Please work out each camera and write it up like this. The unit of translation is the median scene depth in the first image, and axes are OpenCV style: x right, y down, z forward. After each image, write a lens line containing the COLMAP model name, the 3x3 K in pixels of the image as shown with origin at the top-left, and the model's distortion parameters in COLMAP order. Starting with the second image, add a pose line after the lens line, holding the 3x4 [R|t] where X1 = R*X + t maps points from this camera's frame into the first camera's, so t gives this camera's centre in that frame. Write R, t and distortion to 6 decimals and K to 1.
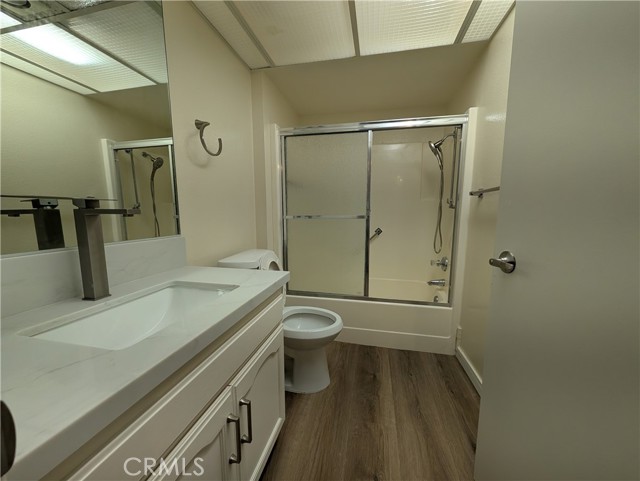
lens RADIAL K [[243.7, 0, 319.7], [0, 243.7, 241.1], [0, 0, 1]] dist [-0.000576, 0.000146]
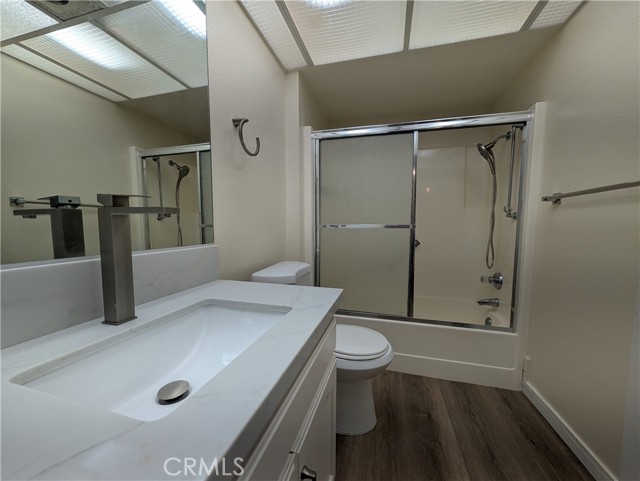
lens RADIAL K [[243.7, 0, 319.8], [0, 243.7, 241.0], [0, 0, 1]] dist [-0.000576, 0.000146]
pose [[0.998628, 0.009497, -0.051488, -0.111237], [-0.012153, 0.998598, -0.051517, 0.004301], [0.050926, 0.052073, 0.997344, 0.113222]]
